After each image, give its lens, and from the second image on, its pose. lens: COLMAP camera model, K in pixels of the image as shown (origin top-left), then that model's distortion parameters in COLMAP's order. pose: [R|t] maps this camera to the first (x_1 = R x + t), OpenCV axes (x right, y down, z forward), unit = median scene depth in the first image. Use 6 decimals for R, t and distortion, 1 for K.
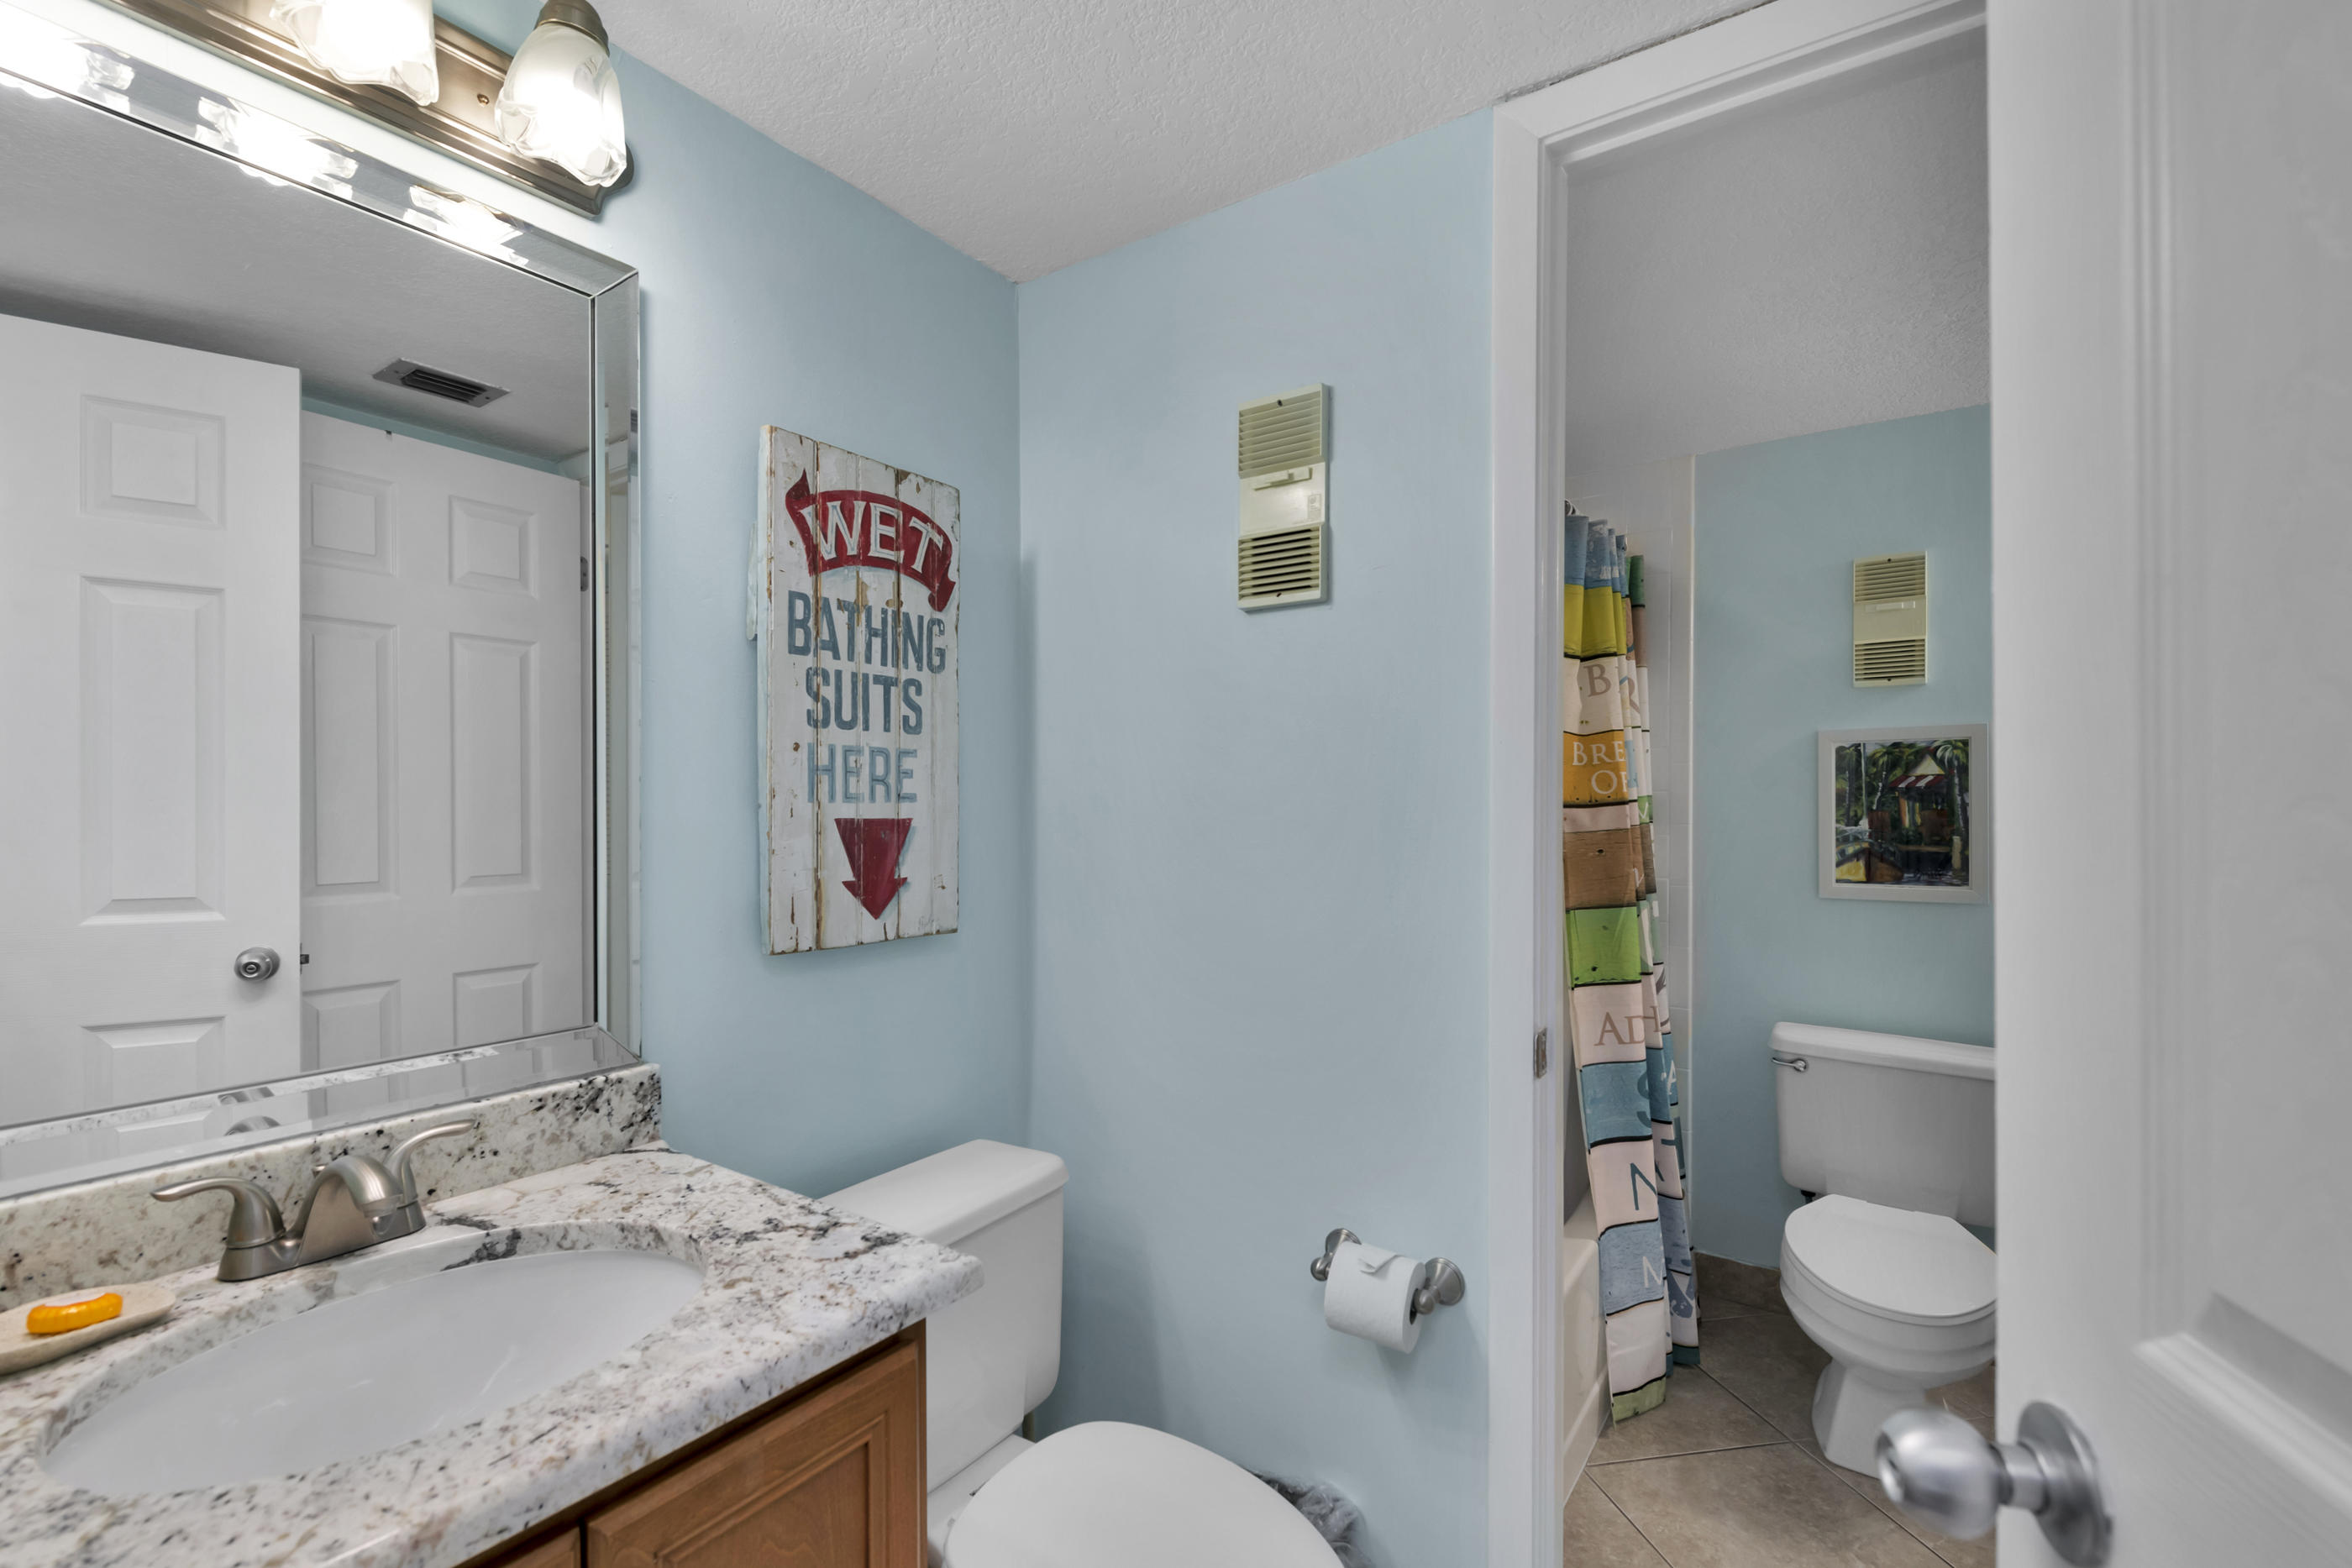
lens RADIAL K [[1032.3, 0, 1163.6], [0, 1032.3, 803.8], [0, 0, 1]] dist [-0.004211, 0.000109]
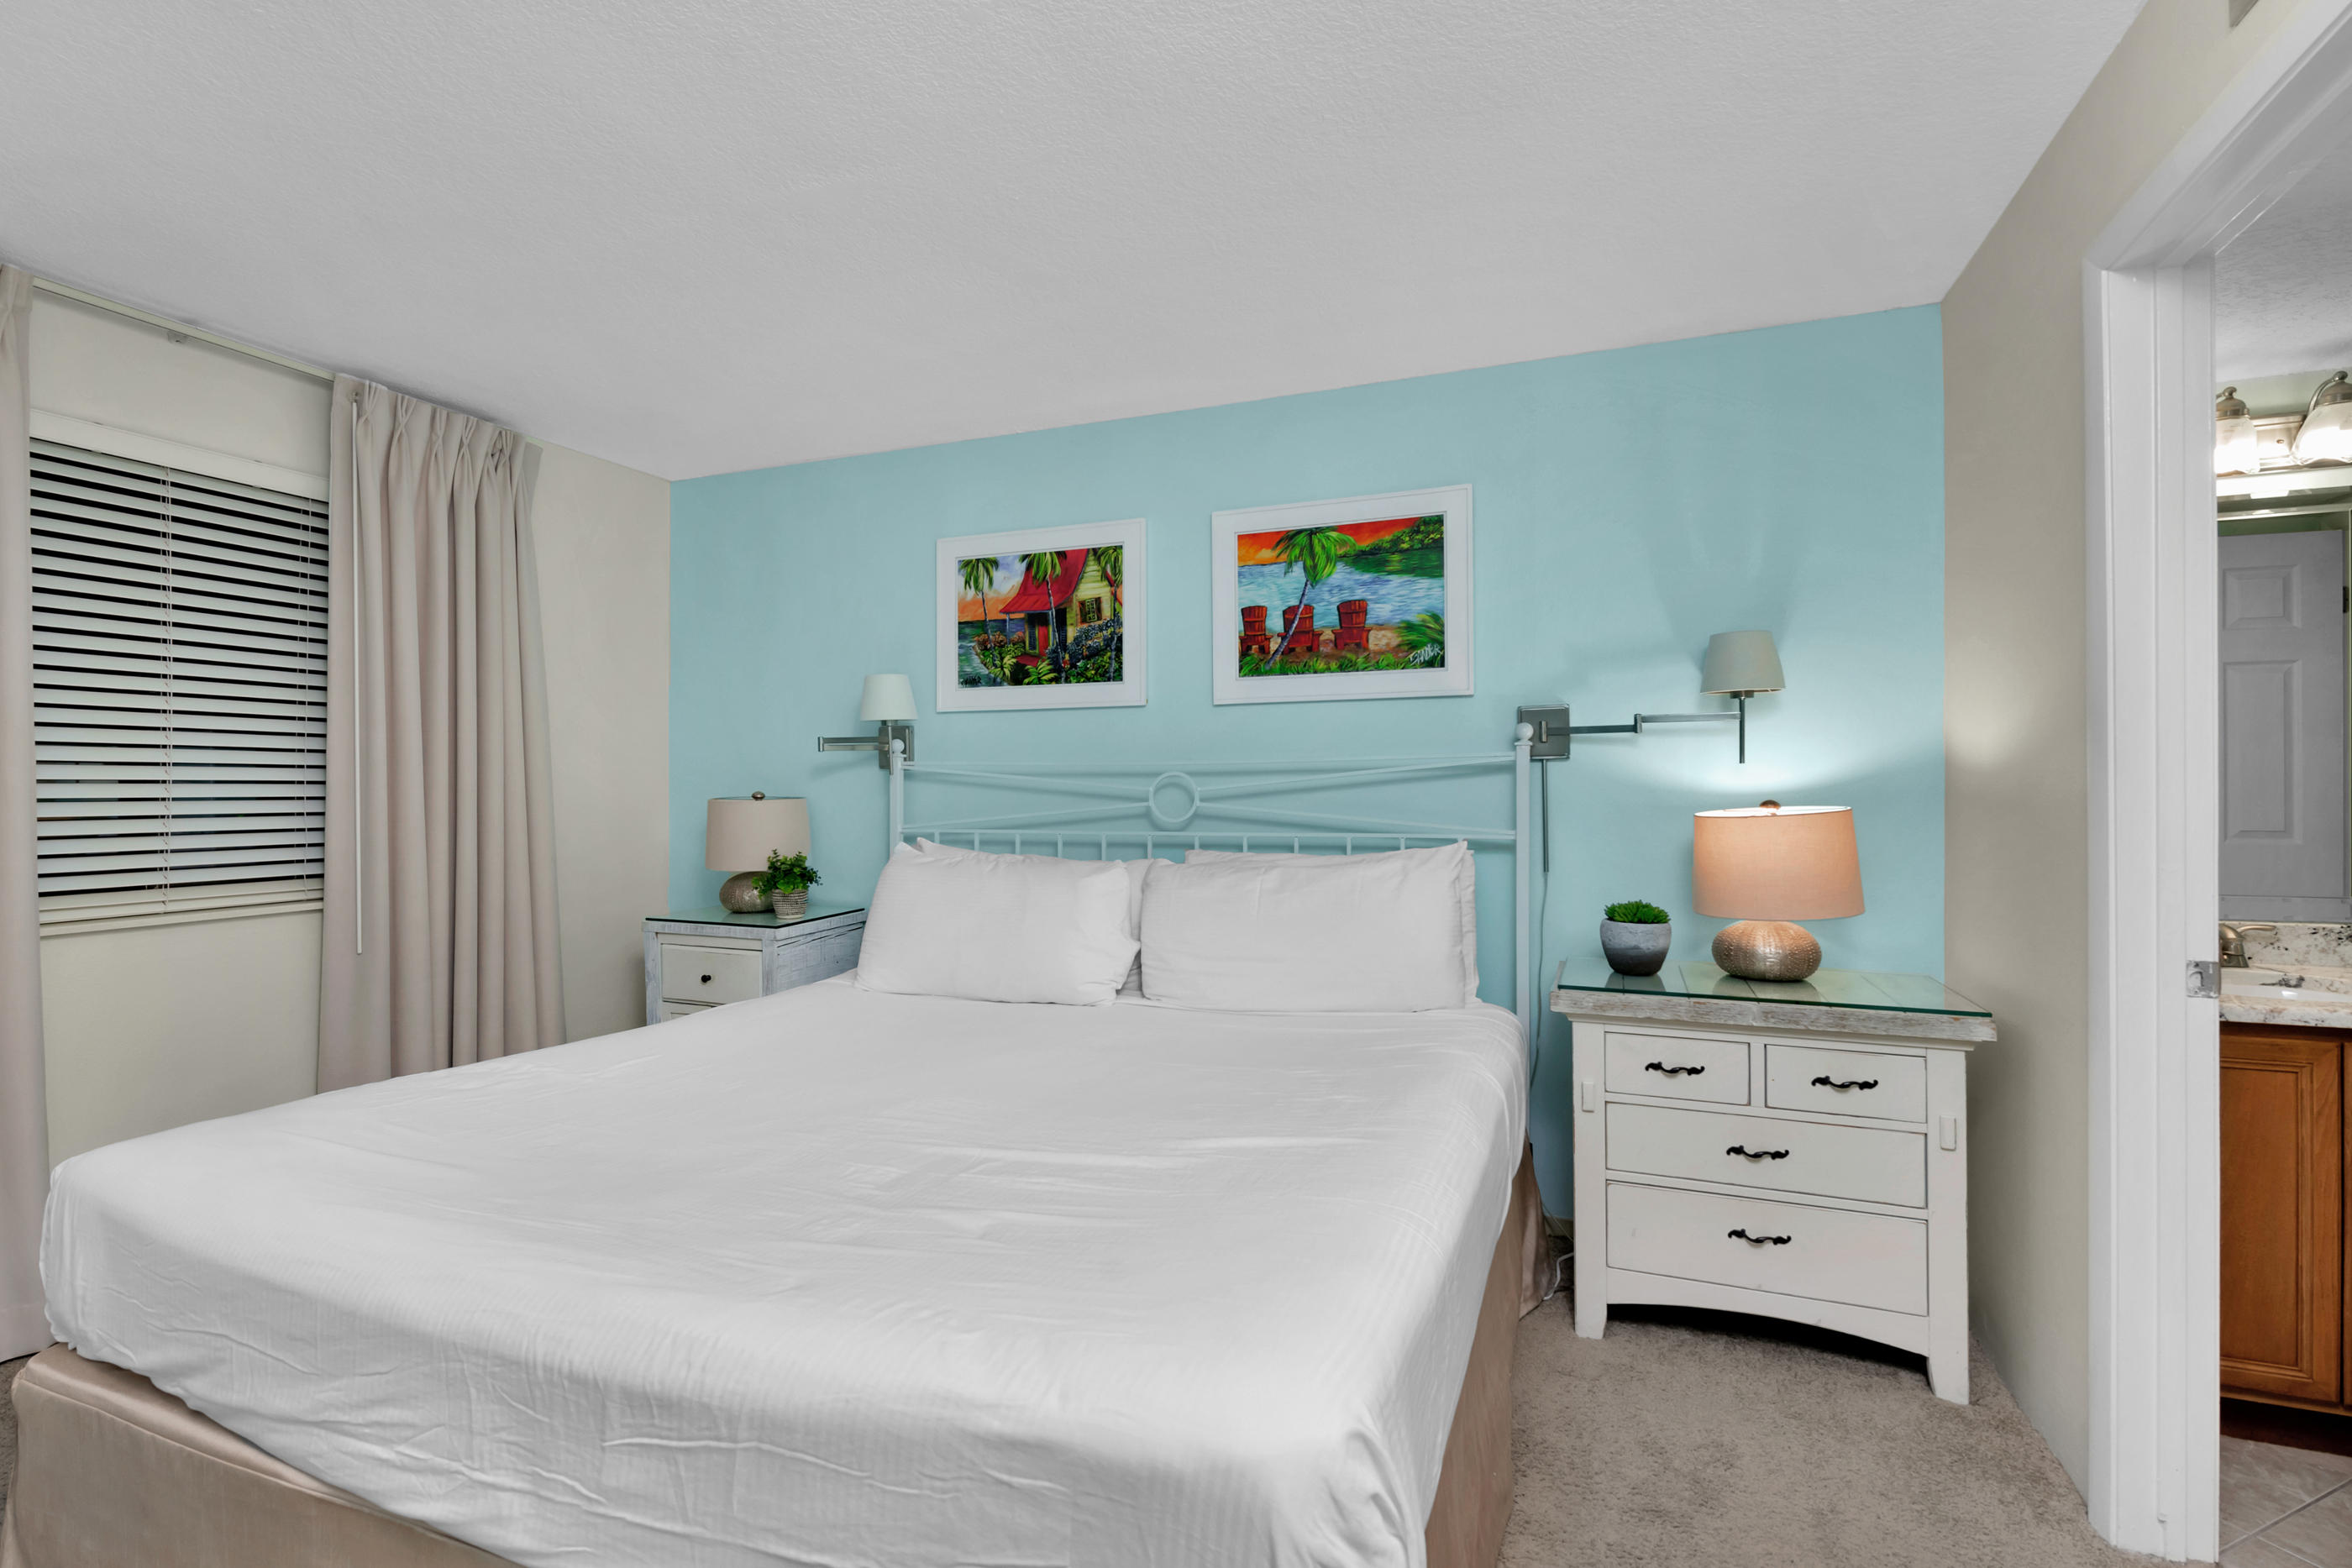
lens RADIAL K [[1032.3, 0, 1167.8], [0, 1032.3, 786.0], [0, 0, 1]] dist [-0.004211, 0.000109]
pose [[0.203272, -0.000099, -0.979122, 0.435940], [-0.001357, 0.999999, -0.000383, 0.010901], [0.979121, 0.001407, 0.203272, -0.773276]]
